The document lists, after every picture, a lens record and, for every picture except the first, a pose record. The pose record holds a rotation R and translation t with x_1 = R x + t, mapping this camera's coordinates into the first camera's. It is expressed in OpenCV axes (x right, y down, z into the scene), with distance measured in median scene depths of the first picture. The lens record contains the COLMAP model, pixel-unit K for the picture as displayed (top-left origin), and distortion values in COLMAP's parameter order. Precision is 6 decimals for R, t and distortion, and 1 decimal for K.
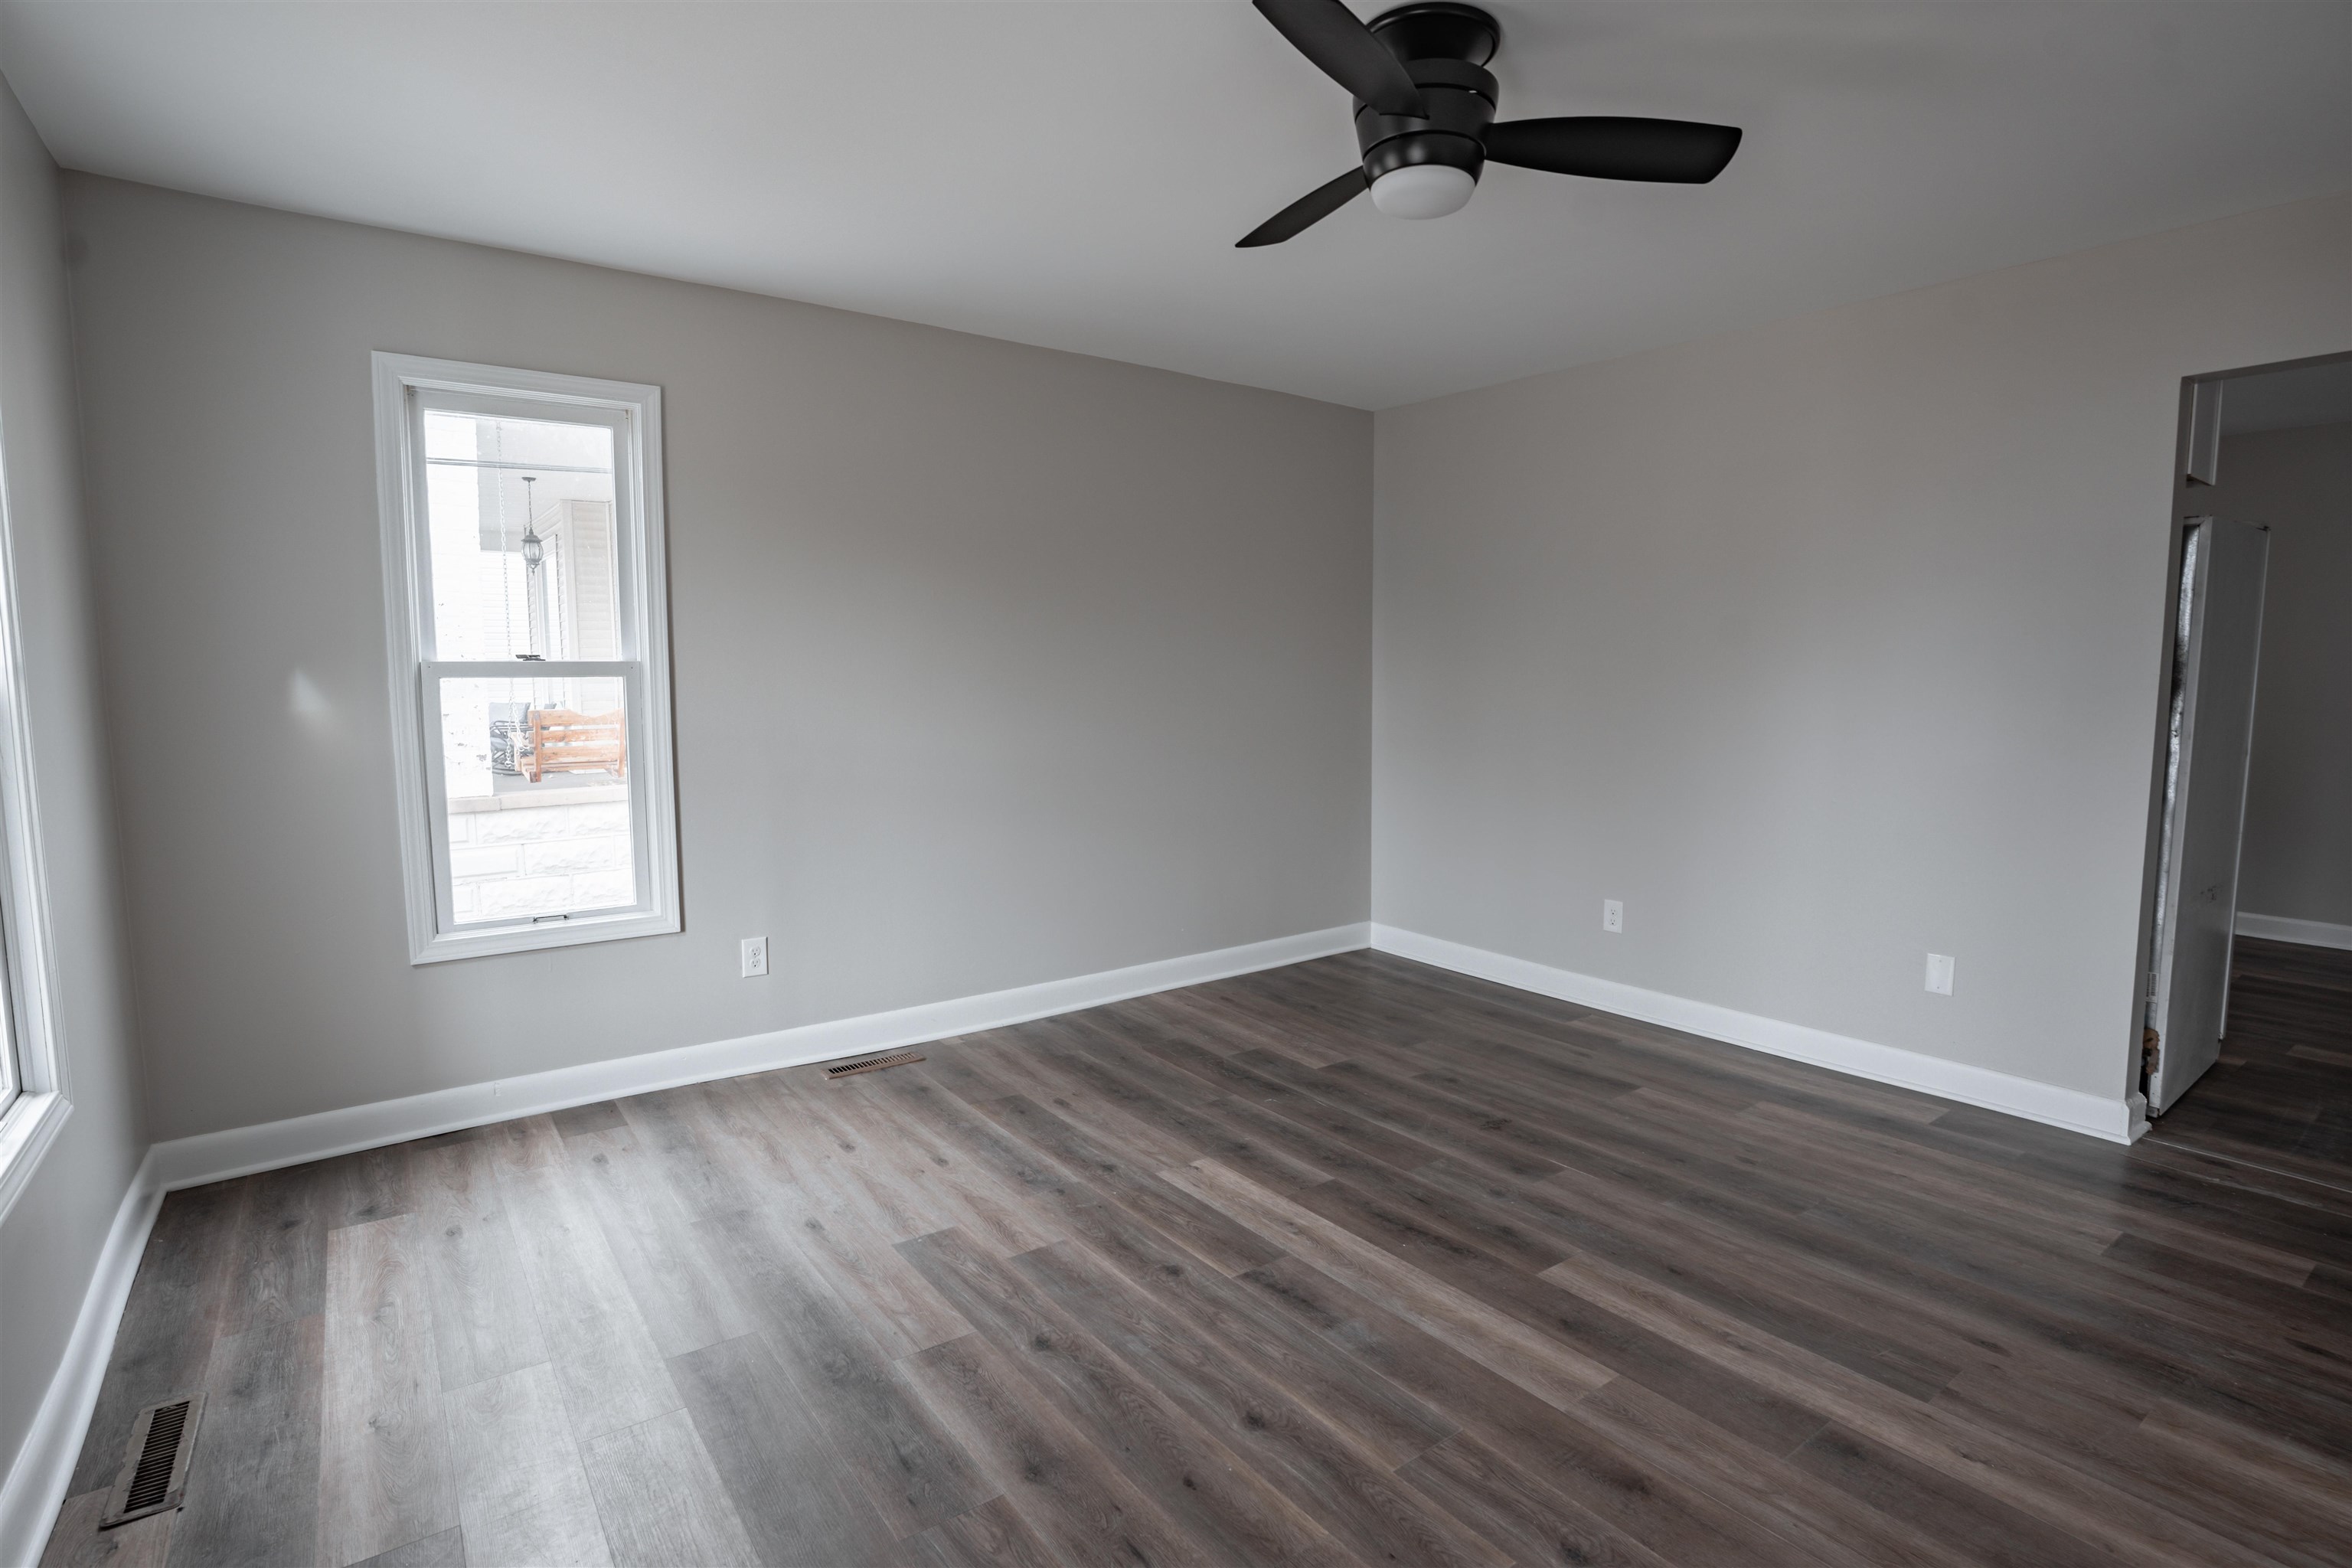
lens RADIAL K [[1152.6, 0, 1168.9], [0, 1152.6, 779.2], [0, 0, 1]] dist [-0.085350, 0.040108]
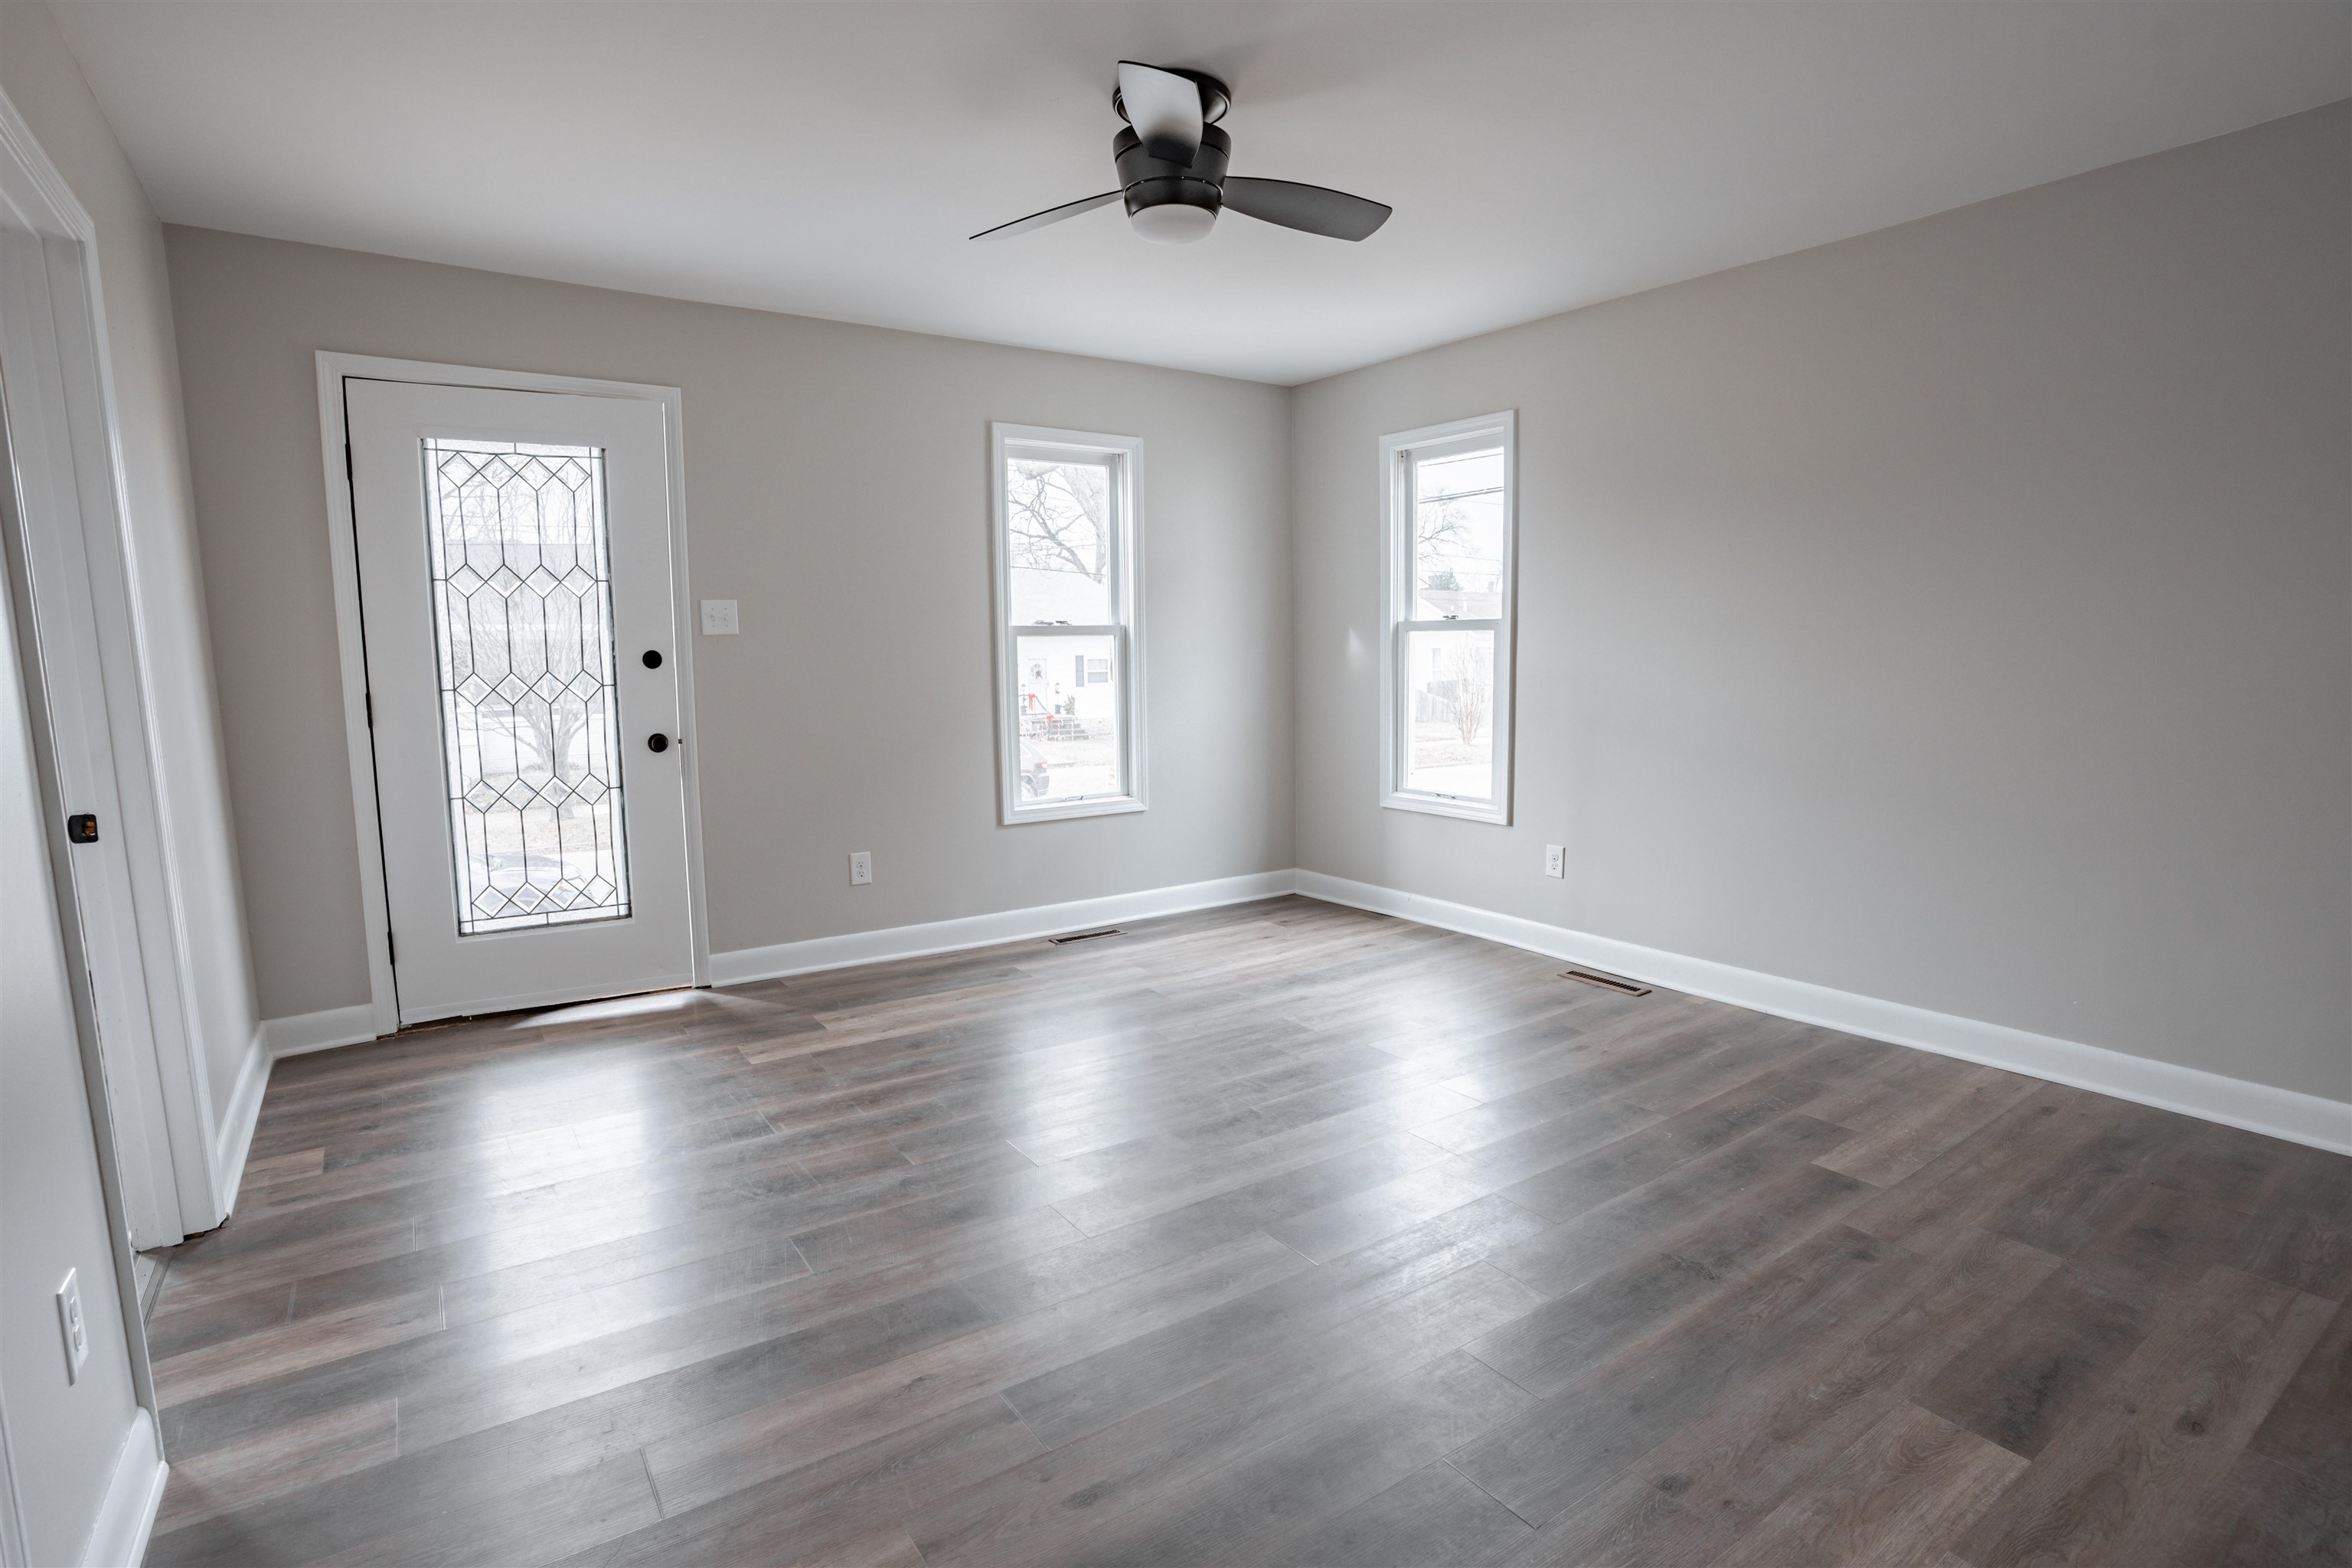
lens RADIAL K [[1152.6, 0, 1168.9], [0, 1152.6, 779.2], [0, 0, 1]] dist [-0.085350, 0.040108]
pose [[-0.026232, 0.118961, -0.992552, 0.873514], [-0.083376, 0.989174, 0.120759, -0.045018], [0.996173, 0.085923, -0.016030, 0.618271]]
